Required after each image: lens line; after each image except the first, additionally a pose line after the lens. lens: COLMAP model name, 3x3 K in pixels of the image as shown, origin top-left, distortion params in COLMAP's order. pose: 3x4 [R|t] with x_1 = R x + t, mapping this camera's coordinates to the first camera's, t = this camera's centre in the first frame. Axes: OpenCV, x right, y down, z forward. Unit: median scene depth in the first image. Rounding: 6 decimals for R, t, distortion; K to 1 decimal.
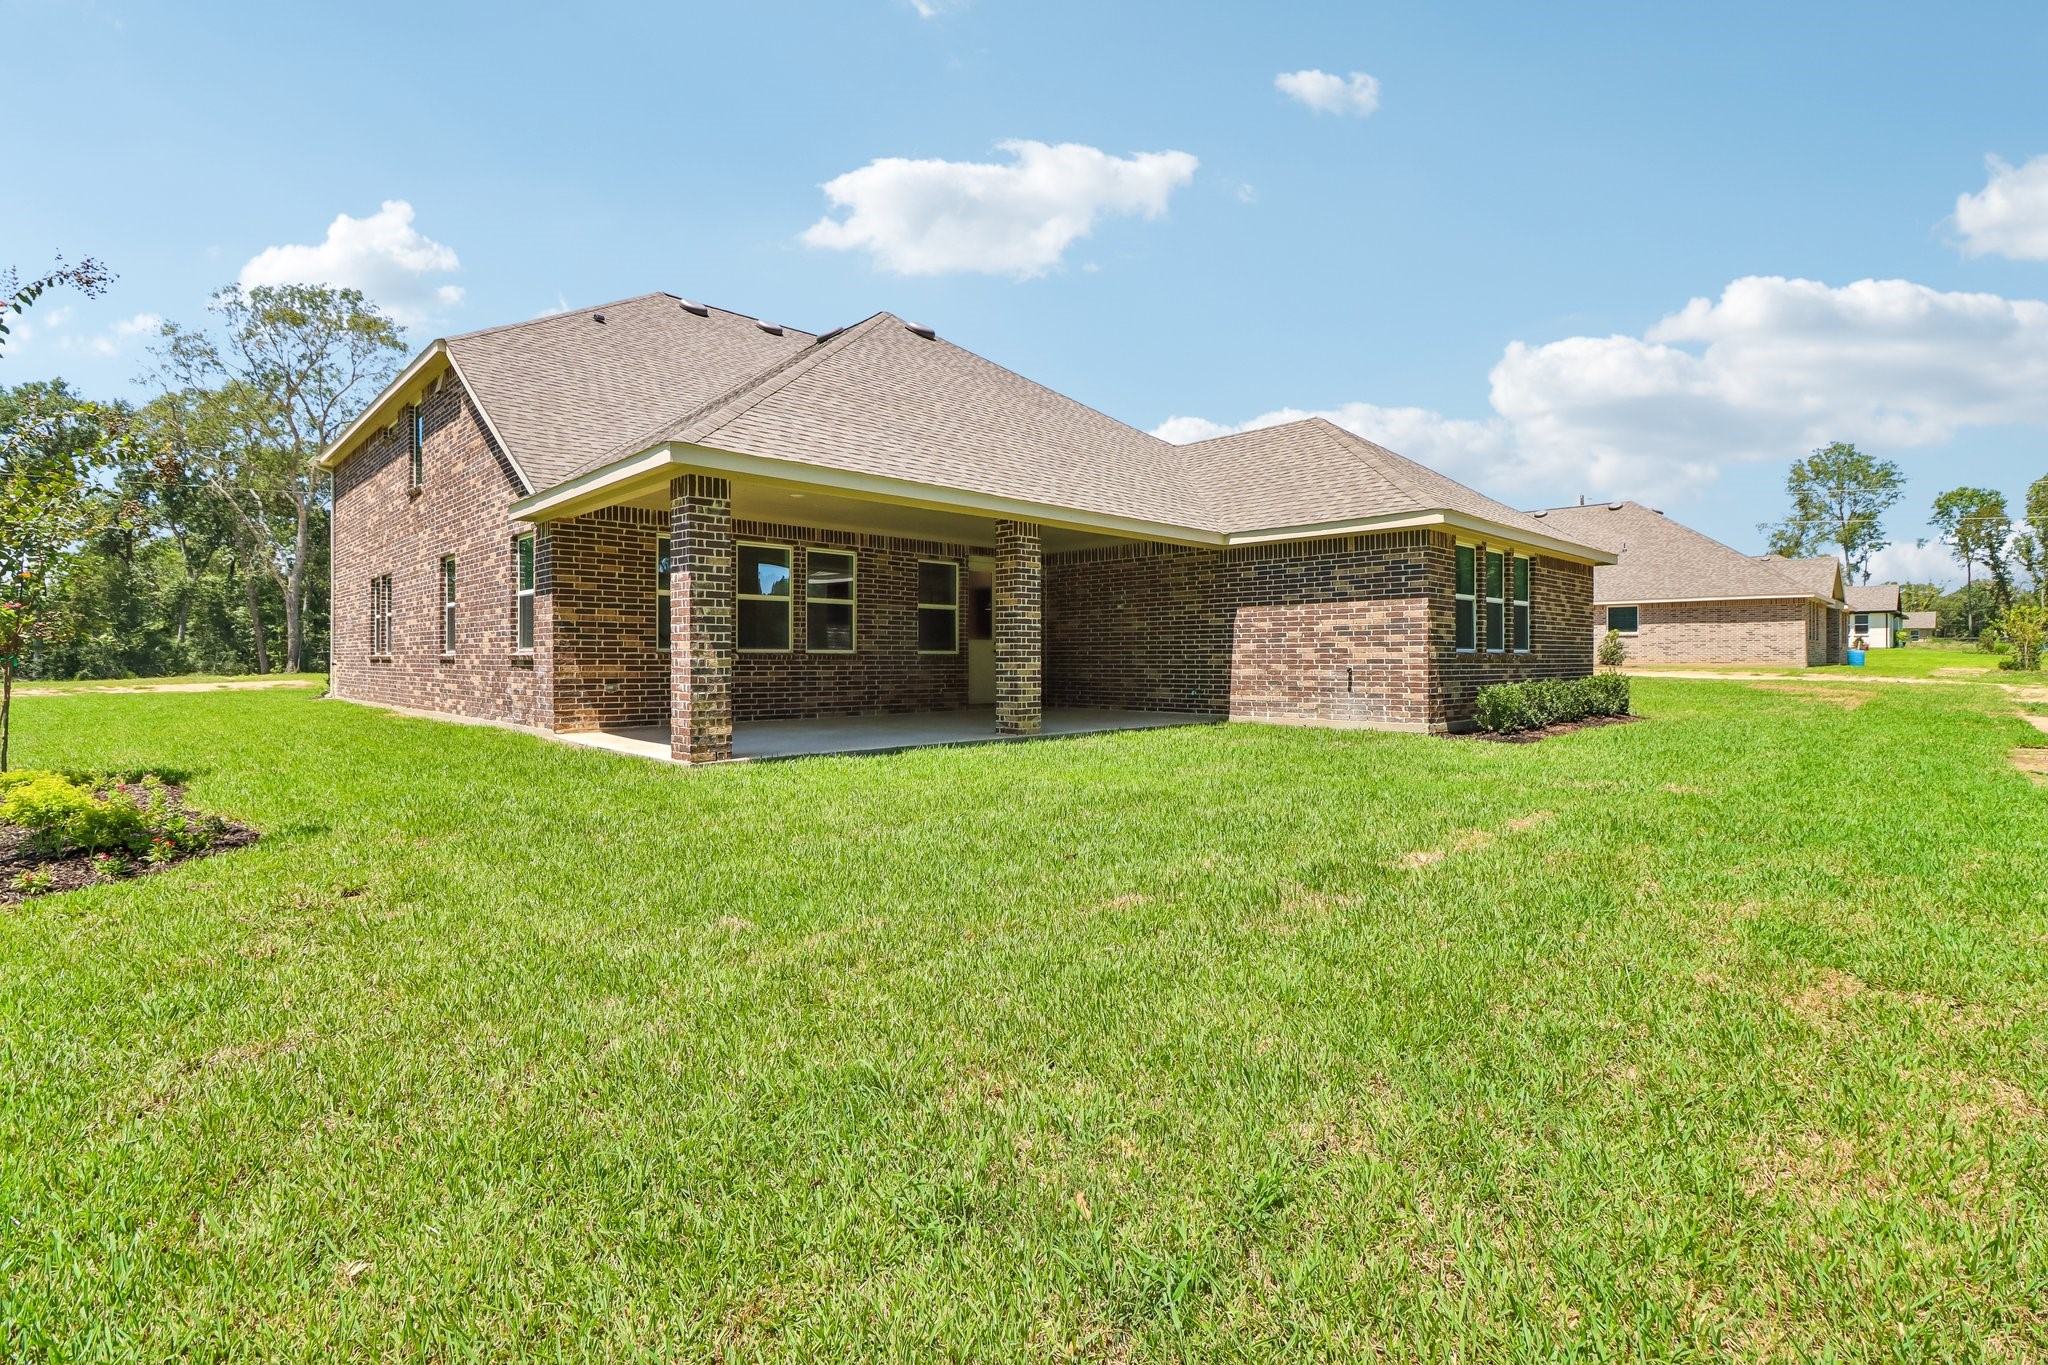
lens RADIAL K [[950.9, 0, 1023.2], [0, 950.9, 665.1], [0, 0, 1]] dist [0.003566, 0.000401]
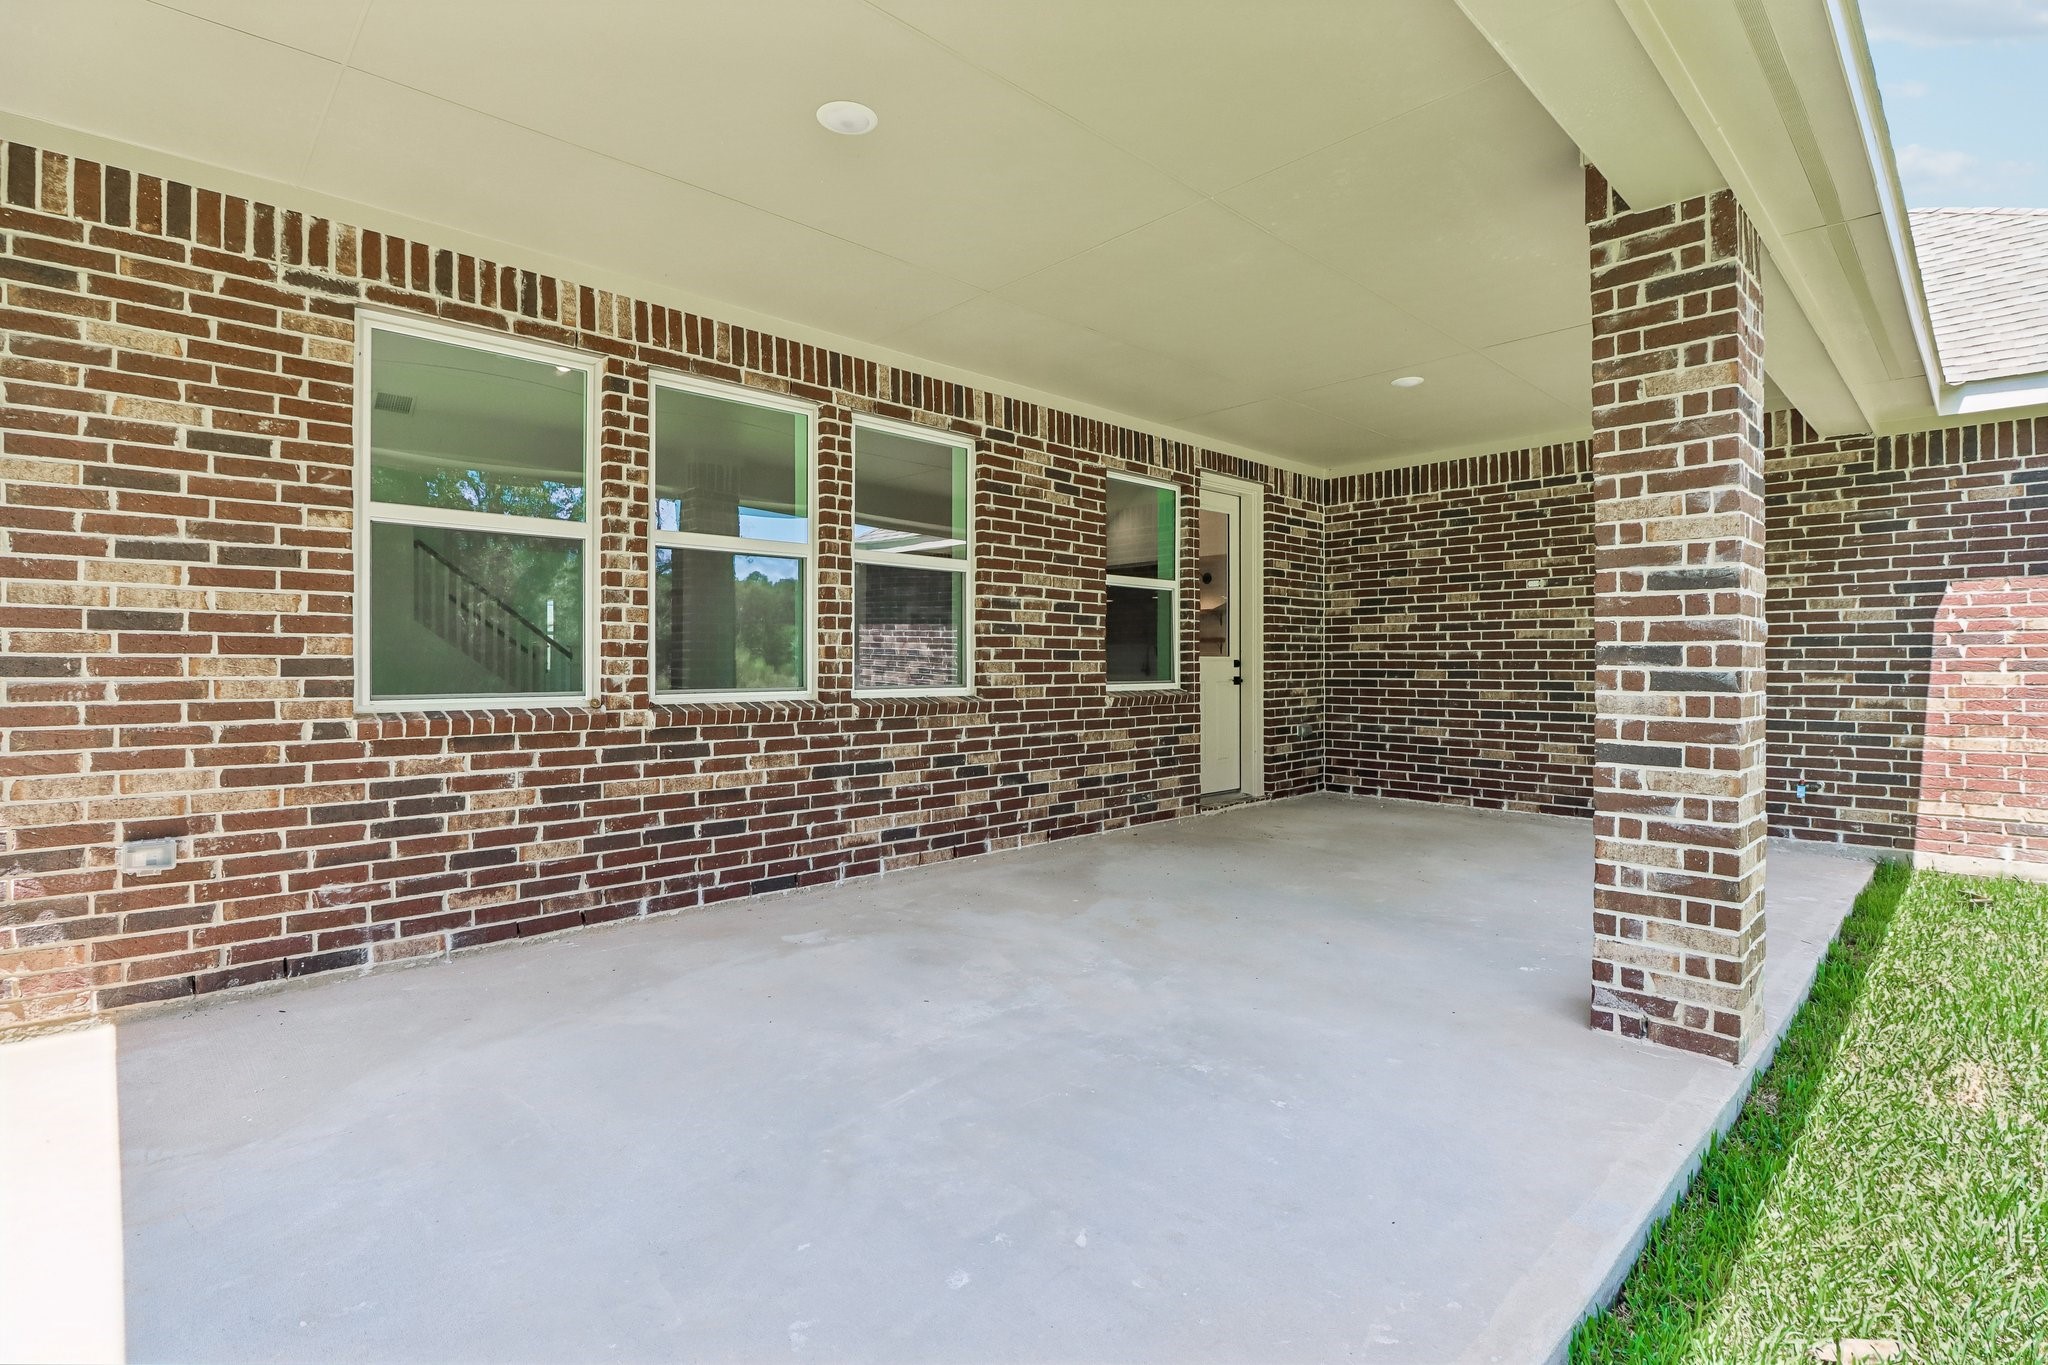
lens RADIAL K [[950.9, 0, 1023.2], [0, 950.9, 665.1], [0, 0, 1]] dist [0.003566, 0.000401]
pose [[1.000000, 0.000526, -0.000445, -0.156717], [-0.000527, 0.999998, -0.002073, -0.024461], [0.000444, 0.002073, 0.999998, 0.611034]]
